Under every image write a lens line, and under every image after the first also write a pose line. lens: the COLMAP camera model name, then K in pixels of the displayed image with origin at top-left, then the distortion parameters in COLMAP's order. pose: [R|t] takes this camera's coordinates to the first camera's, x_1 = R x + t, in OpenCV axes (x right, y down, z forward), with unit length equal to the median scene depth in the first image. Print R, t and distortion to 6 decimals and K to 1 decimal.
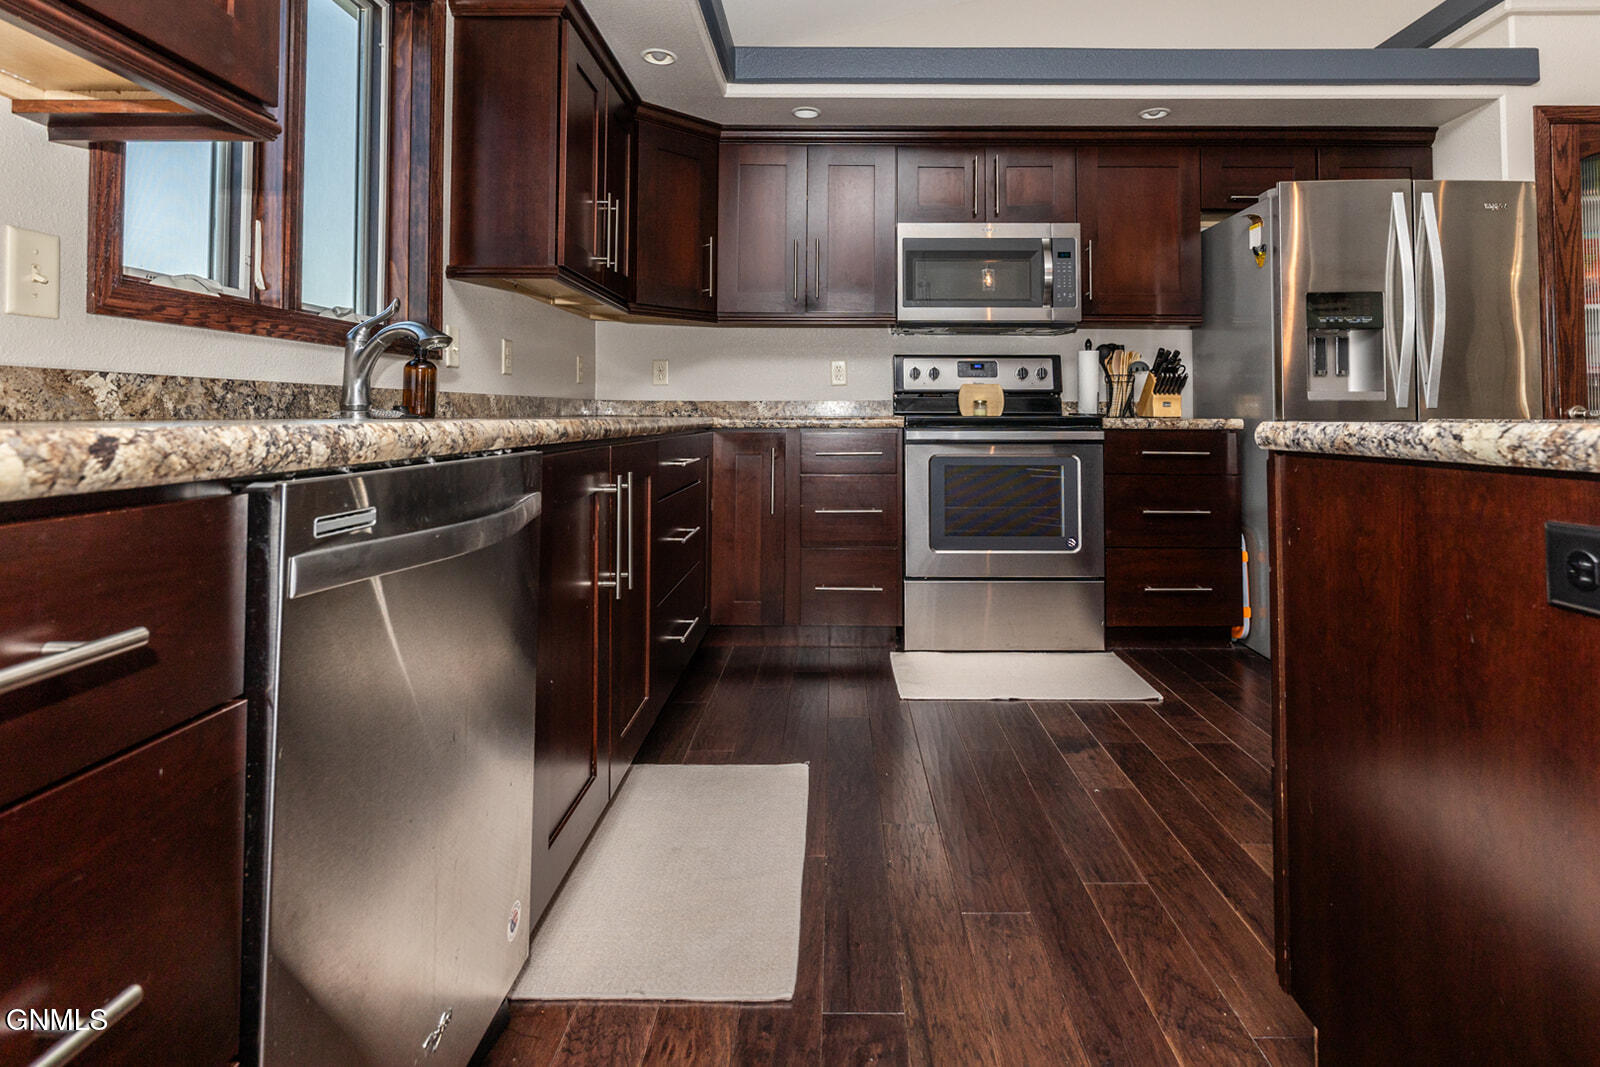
lens RADIAL K [[778.3, 0, 754.4], [0, 778.3, 424.8], [0, 0, 1]] dist [-0.006568, -0.000235]
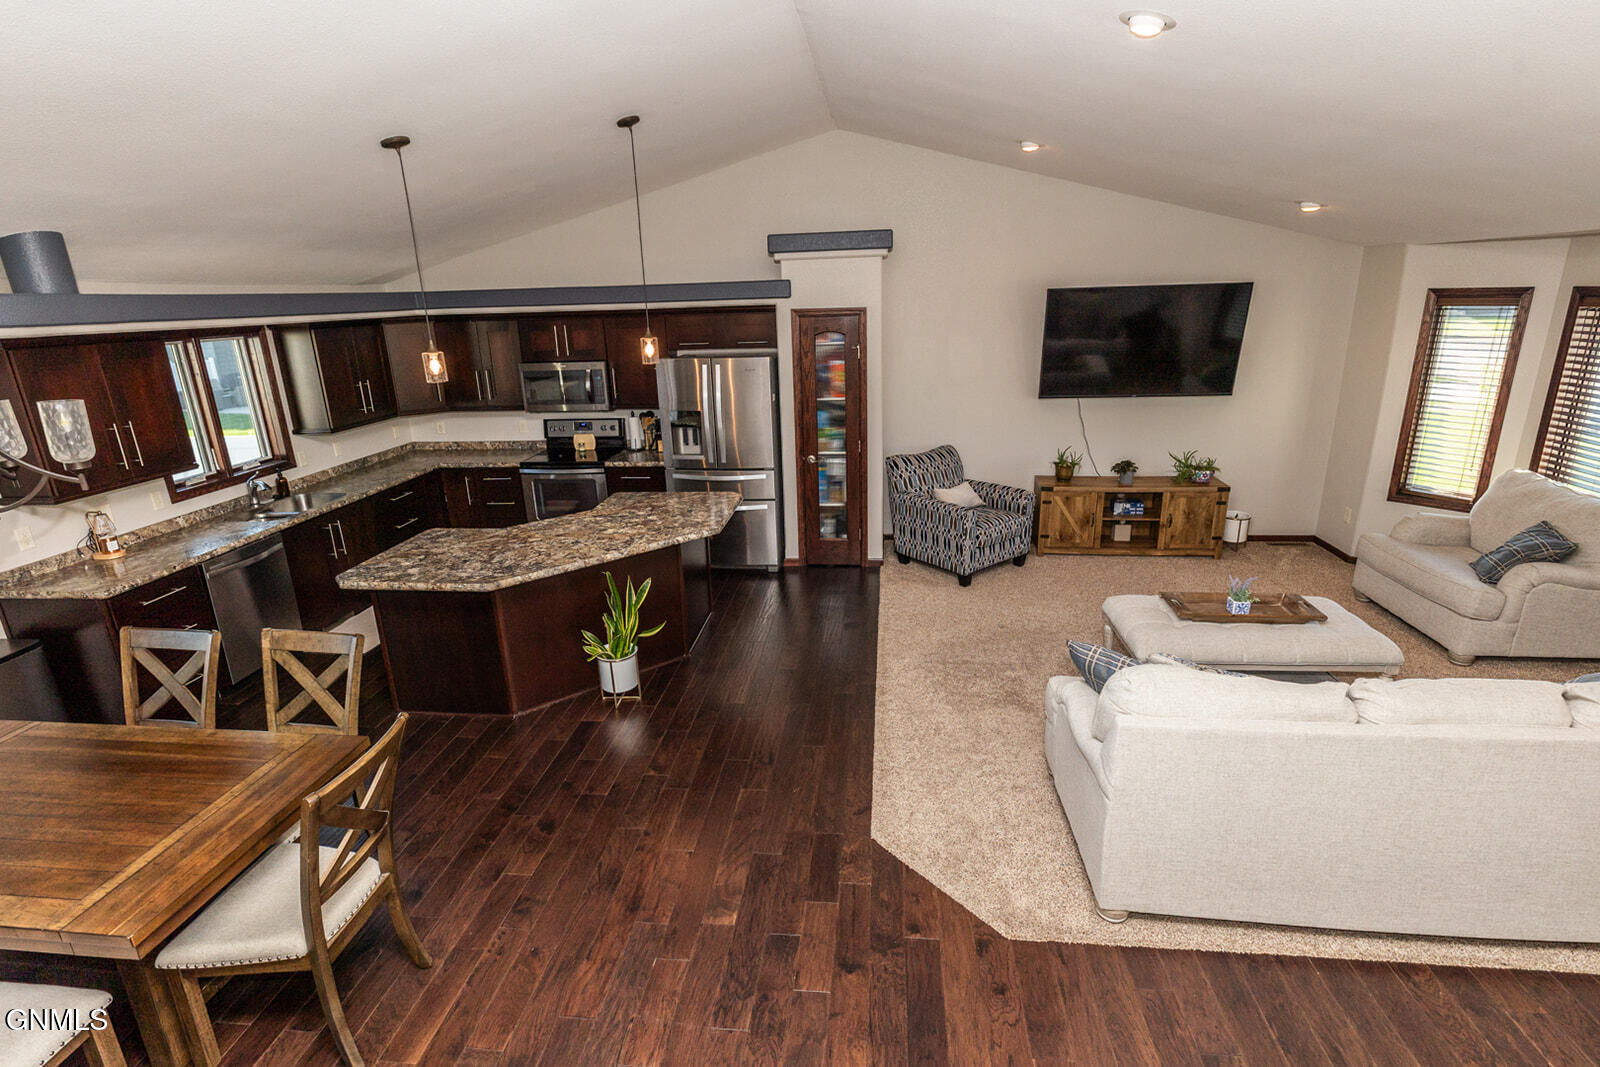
lens RADIAL K [[778.3, 0, 779.8], [0, 778.3, 550.2], [0, 0, 1]] dist [-0.006568, -0.000235]
pose [[0.993511, 0.000390, -0.113735, 1.200695], [0.037820, 0.941957, 0.333597, -0.493700], [0.107264, -0.335734, 0.935830, -1.103842]]
